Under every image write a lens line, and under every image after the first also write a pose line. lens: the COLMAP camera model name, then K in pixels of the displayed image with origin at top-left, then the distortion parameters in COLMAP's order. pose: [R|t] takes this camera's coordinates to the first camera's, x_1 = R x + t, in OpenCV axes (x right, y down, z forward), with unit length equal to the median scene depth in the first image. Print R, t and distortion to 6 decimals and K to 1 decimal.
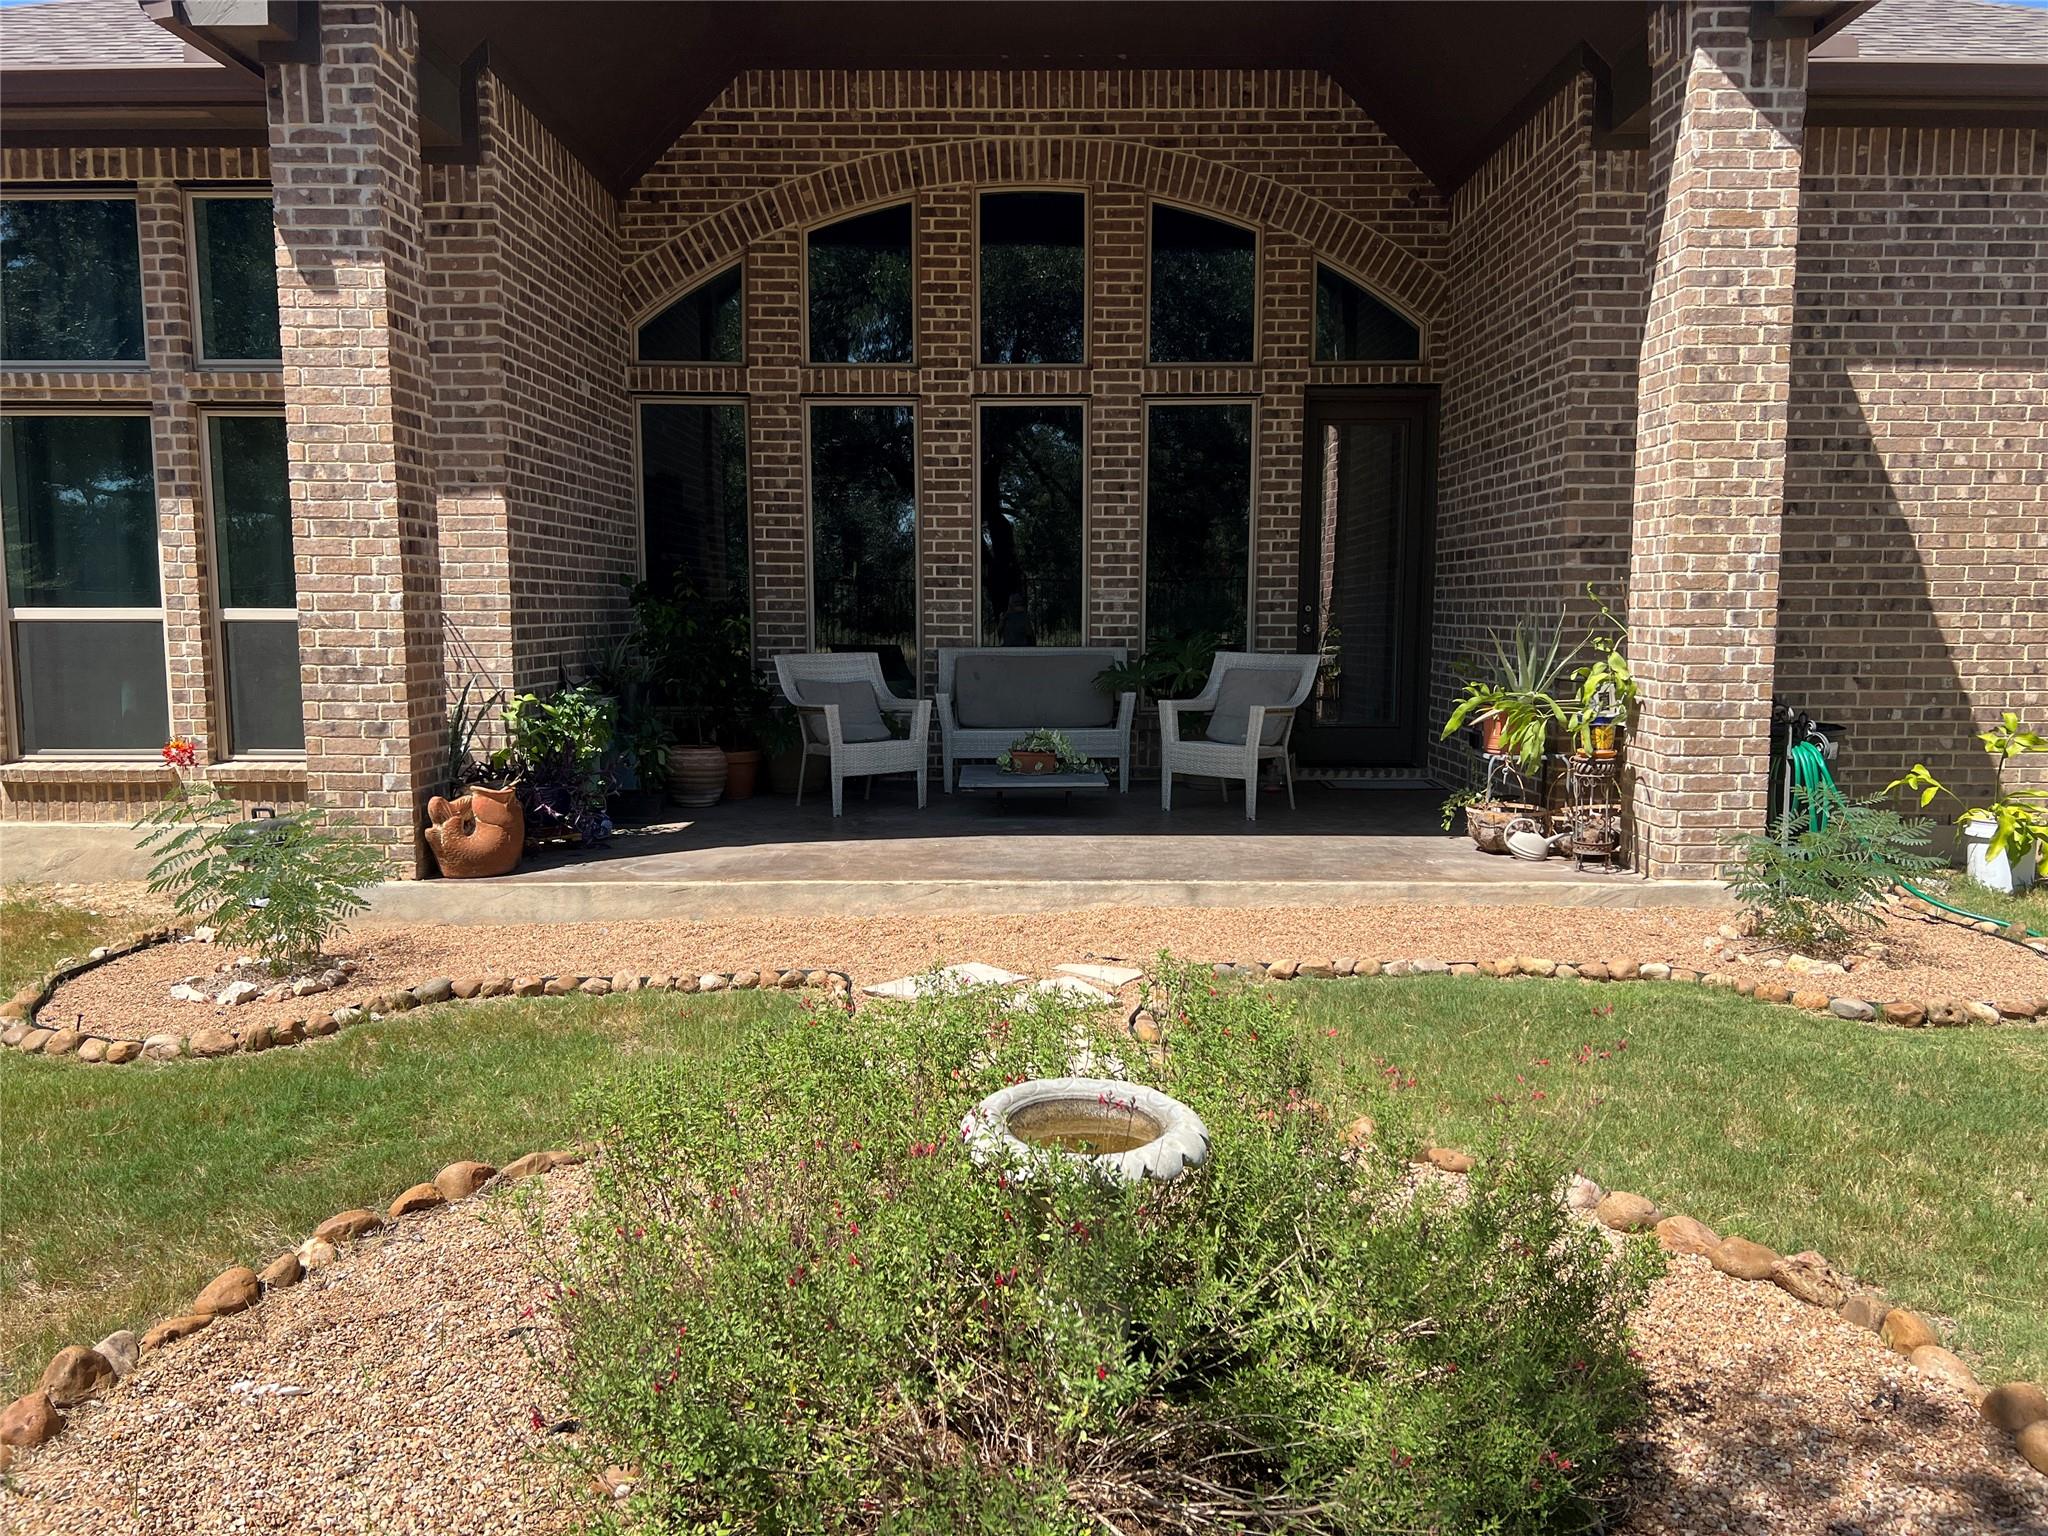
lens RADIAL K [[1533.4, 0, 1015.5], [0, 1533.4, 783.1], [0, 0, 1]] dist [0.041336, -0.031335]
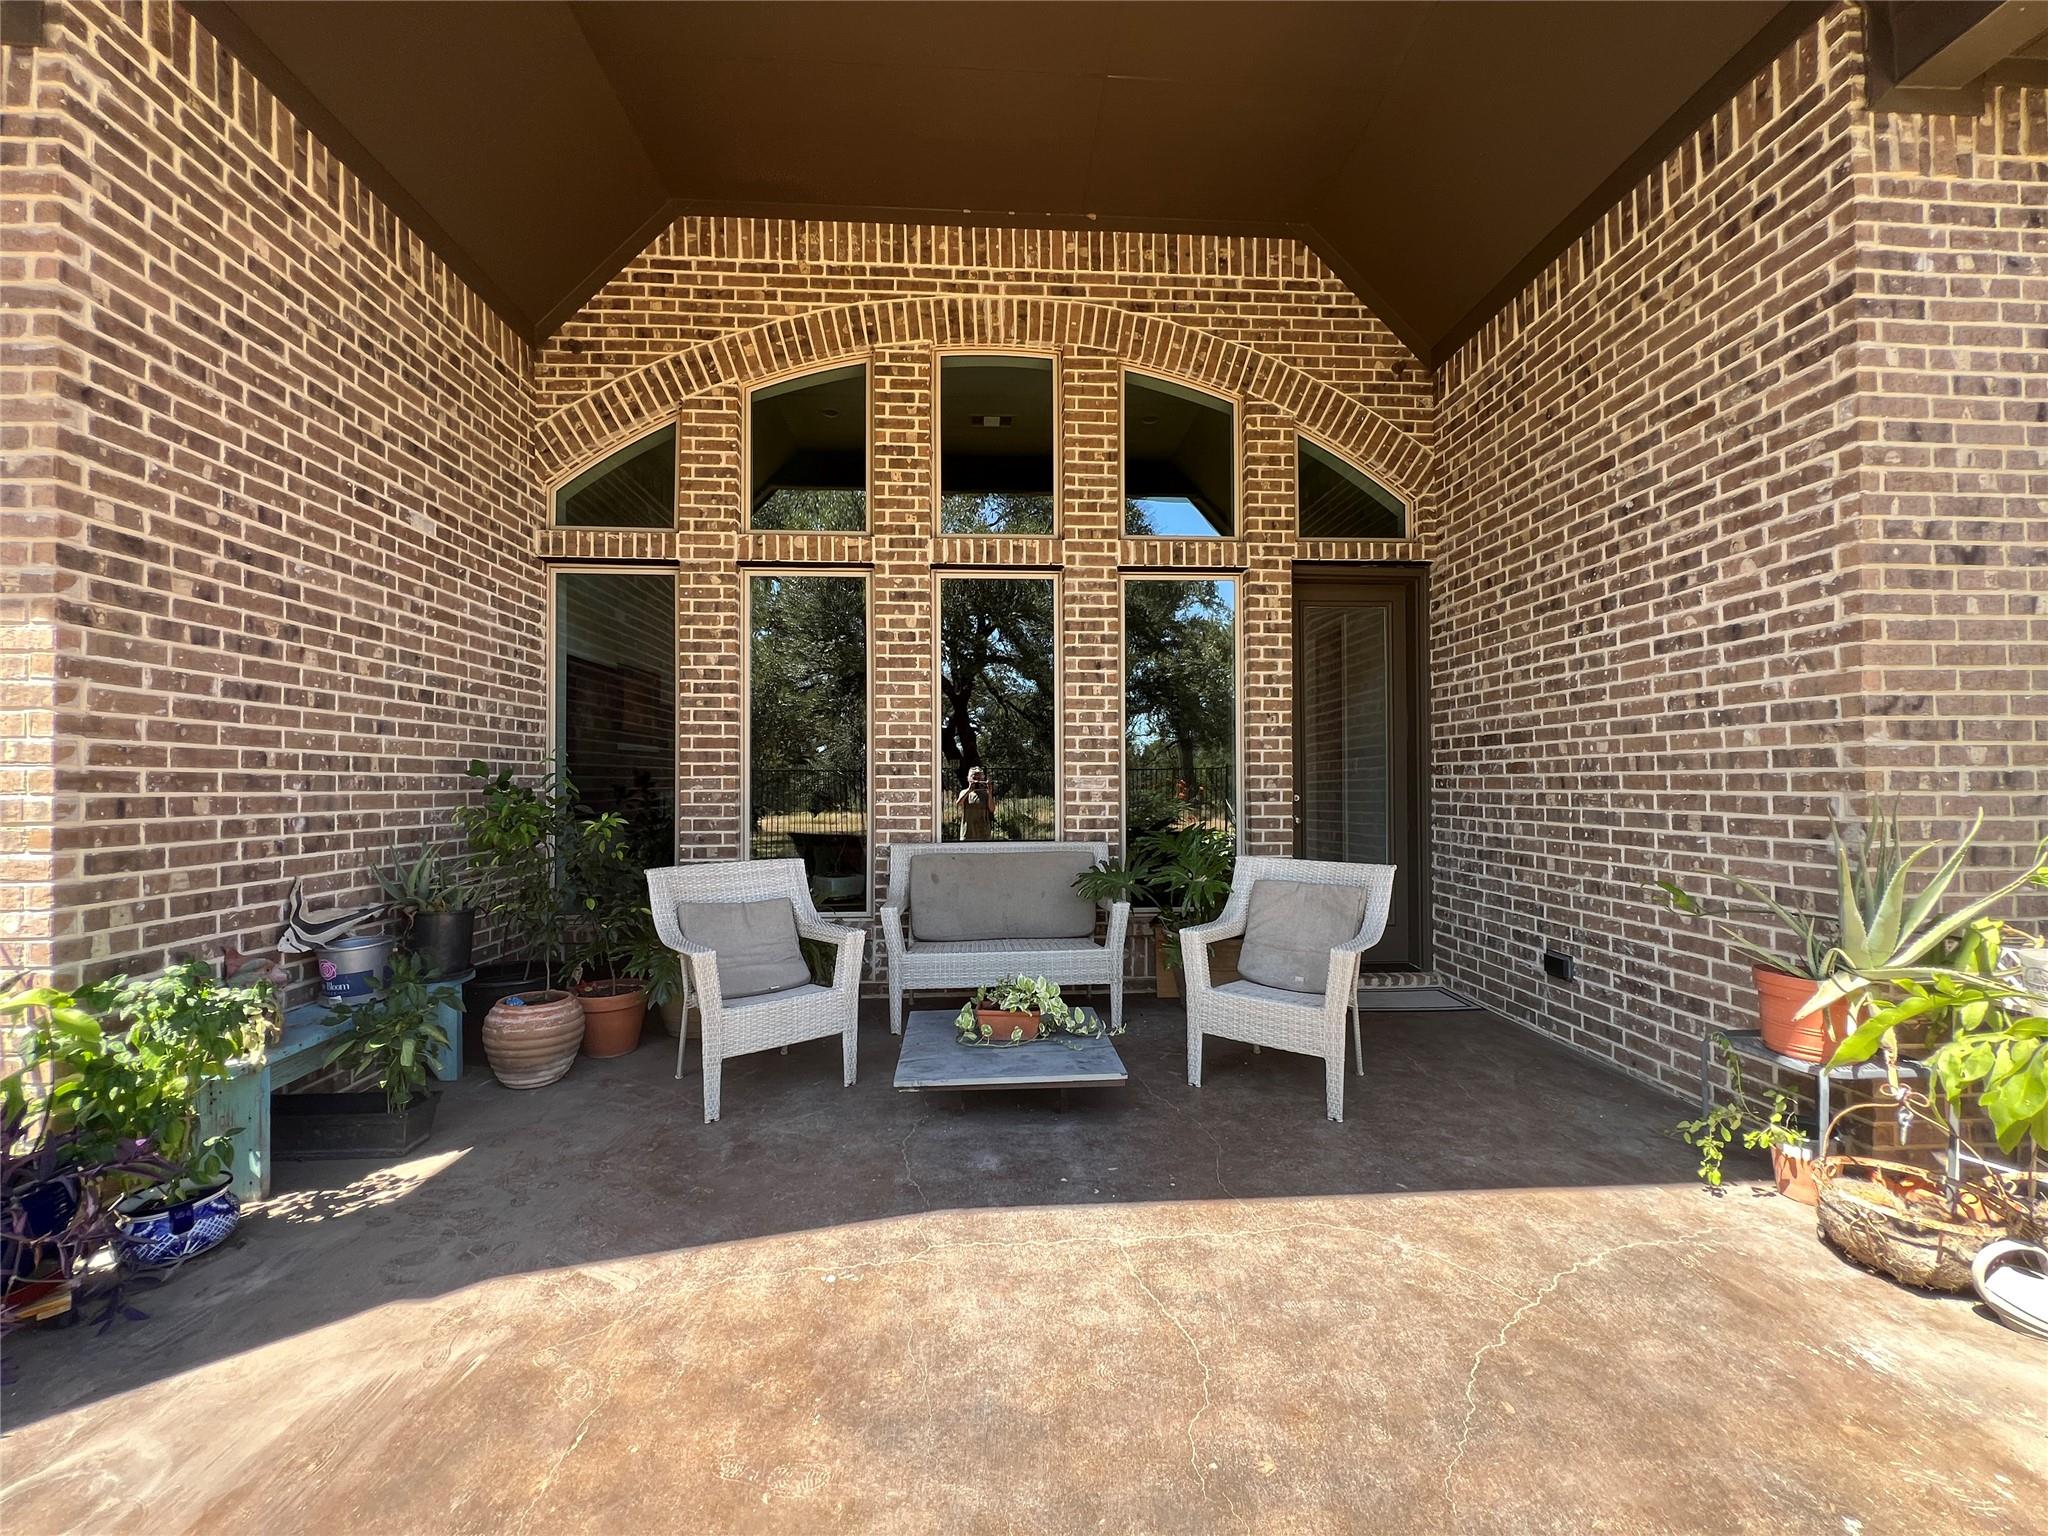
lens RADIAL K [[823.9, 0, 1030.9], [0, 823.9, 775.8], [0, 0, 1]] dist [0.004419, 0.000061]
pose [[0.997917, -0.002420, 0.064459, -0.001479], [0.010447, 0.992168, -0.124472, -0.069877], [-0.063653, 0.124886, 0.990127, 0.540720]]
